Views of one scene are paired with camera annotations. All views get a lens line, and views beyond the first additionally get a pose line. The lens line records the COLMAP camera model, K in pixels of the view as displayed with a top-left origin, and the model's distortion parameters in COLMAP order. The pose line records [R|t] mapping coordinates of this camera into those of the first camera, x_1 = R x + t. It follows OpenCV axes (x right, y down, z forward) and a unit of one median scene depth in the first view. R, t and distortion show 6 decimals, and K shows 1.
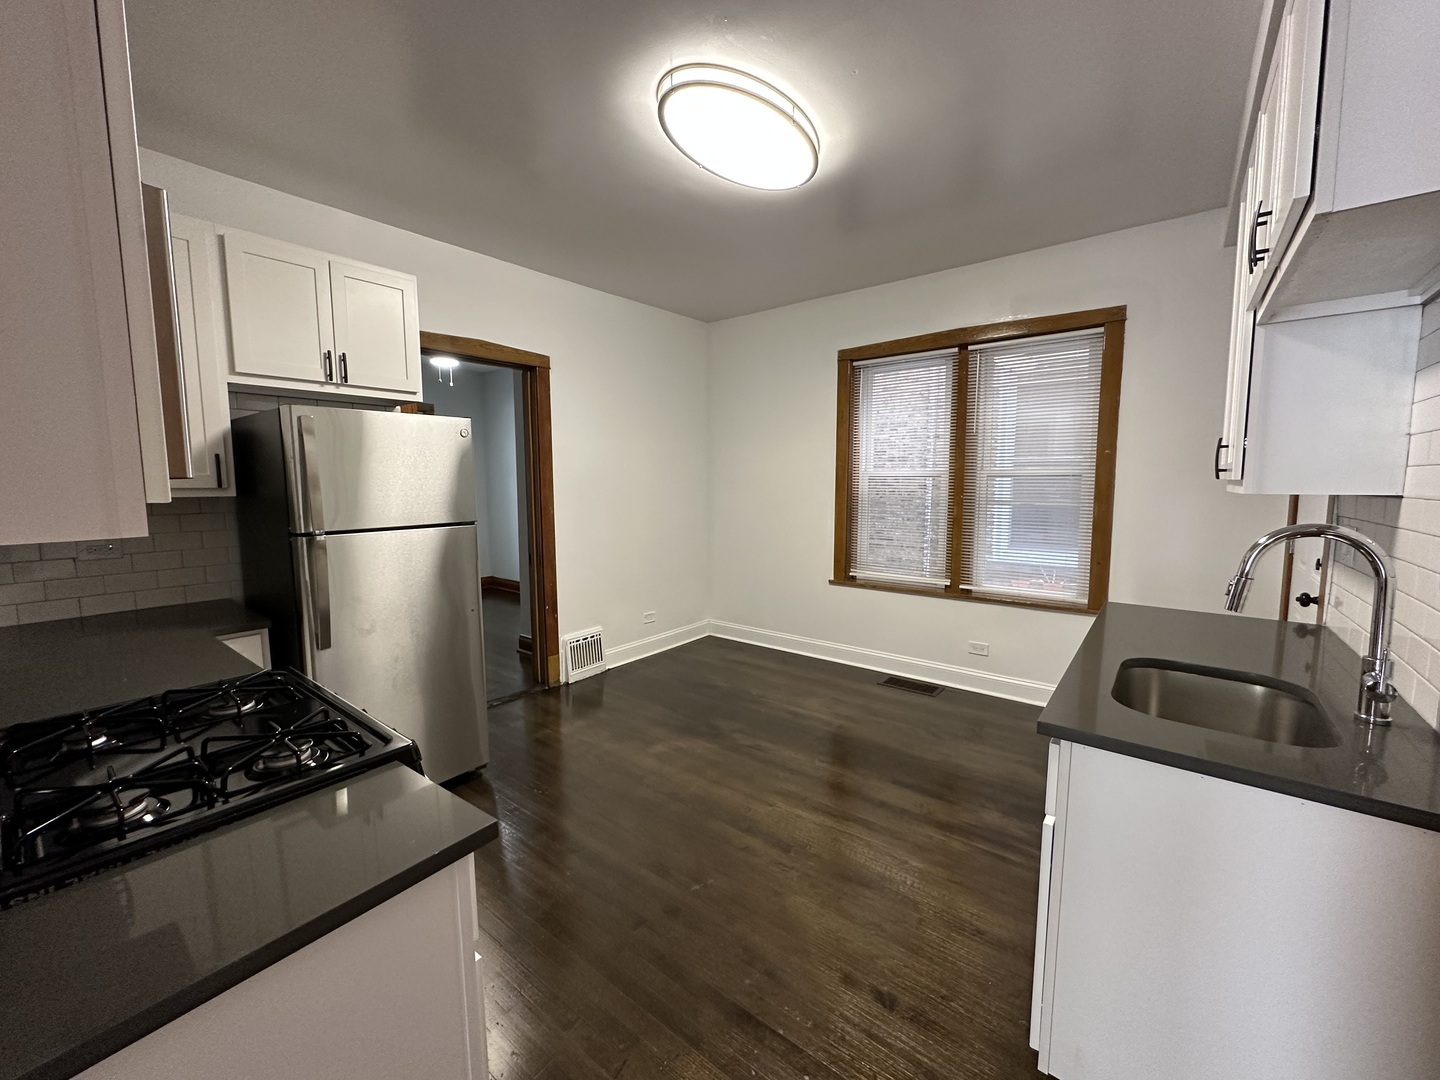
lens RADIAL K [[578.7, 0, 718.3], [0, 578.7, 541.2], [0, 0, 1]] dist [-0.004164, 0.001439]
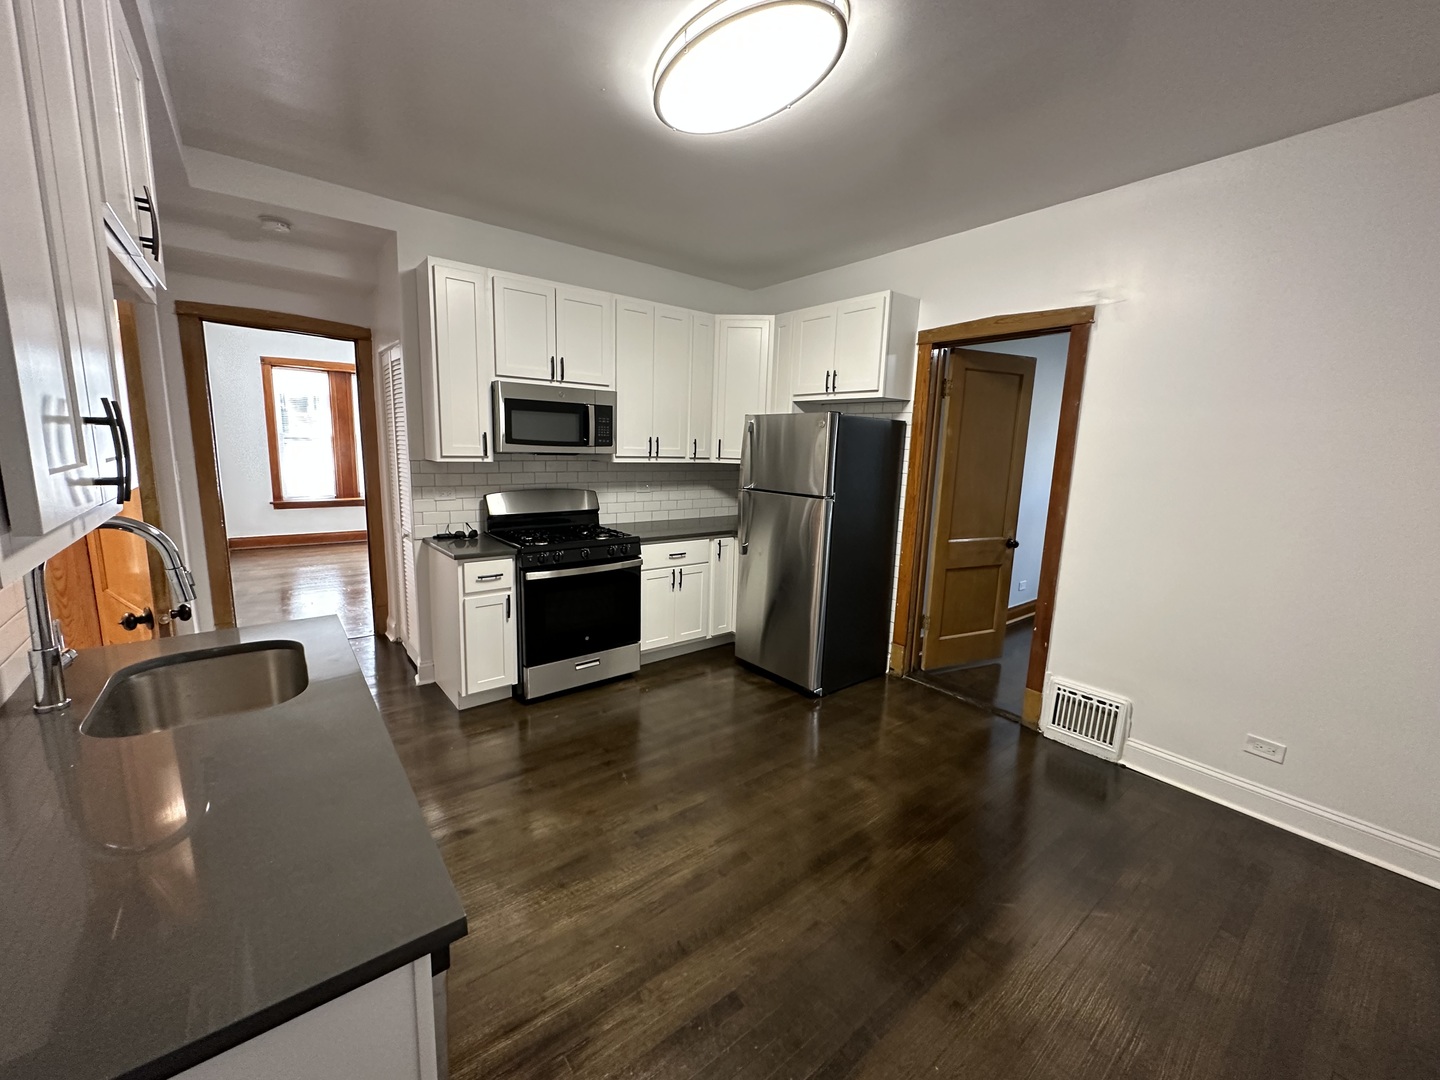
lens RADIAL K [[578.7, 0, 712.9], [0, 578.7, 533.7], [0, 0, 1]] dist [-0.004164, 0.001439]
pose [[-0.242547, 0.151724, -0.958202, 0.571505], [-0.129493, 0.973793, 0.186971, -0.108202], [0.961459, 0.169430, -0.216543, 0.729904]]
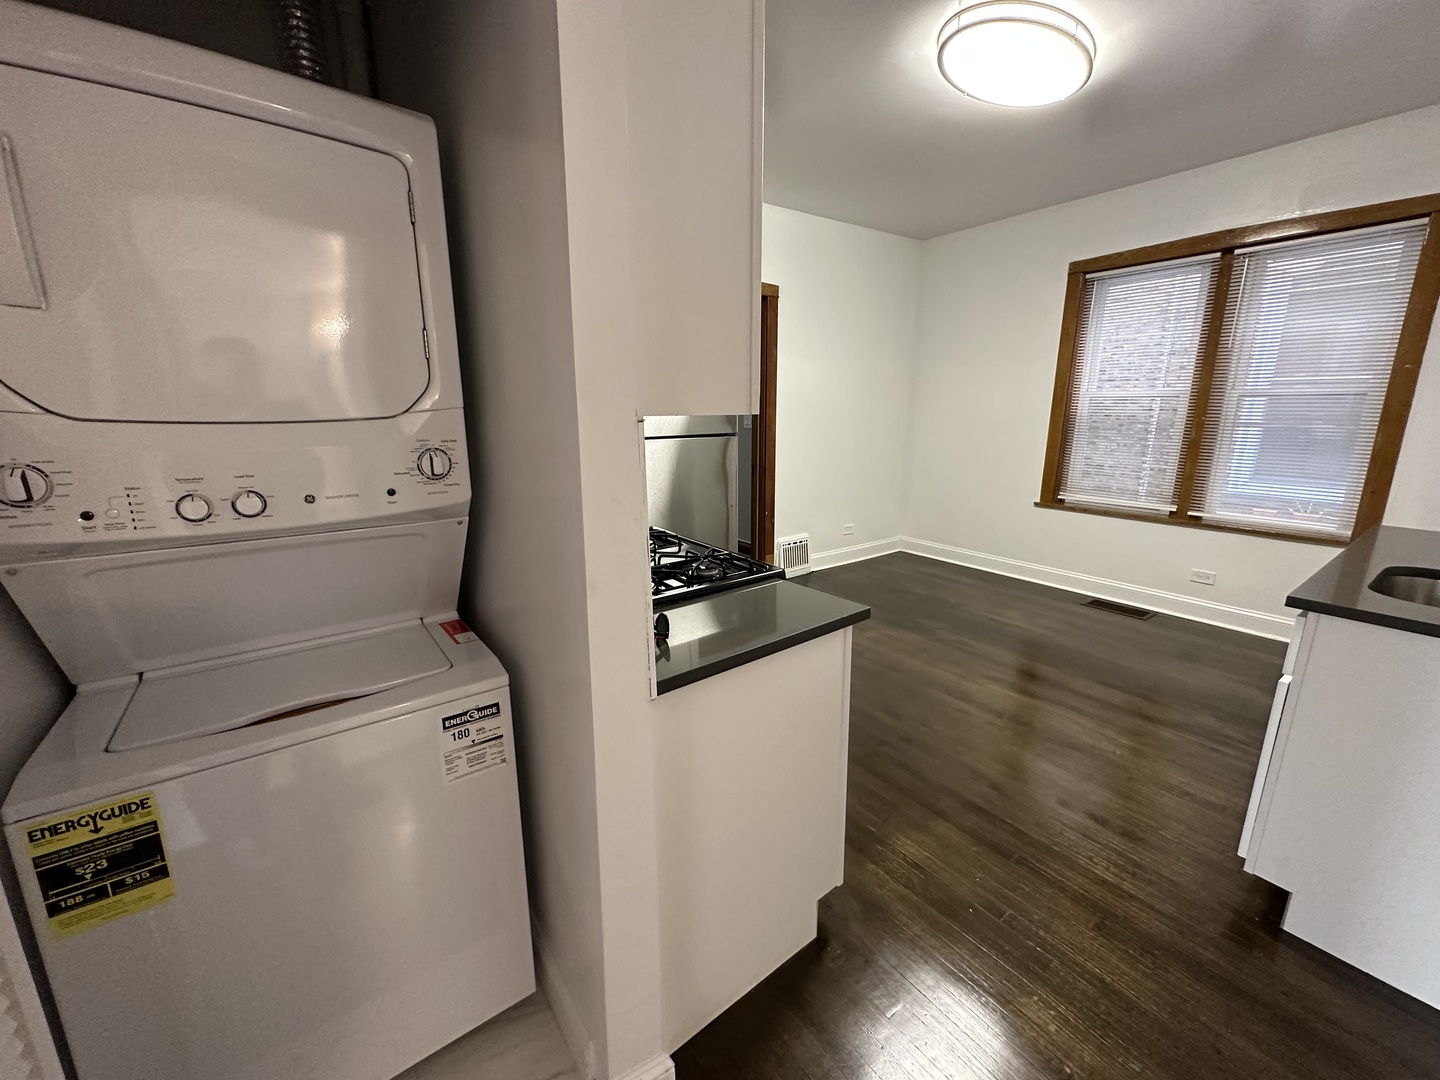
lens RADIAL K [[578.7, 0, 714.8], [0, 578.7, 540.5], [0, 0, 1]] dist [-0.004164, 0.001439]
pose [[0.963040, 0.062055, -0.262113, -0.090133], [-0.029451, 0.991525, 0.126537, 0.026135], [0.267744, -0.114140, 0.956705, -0.142818]]
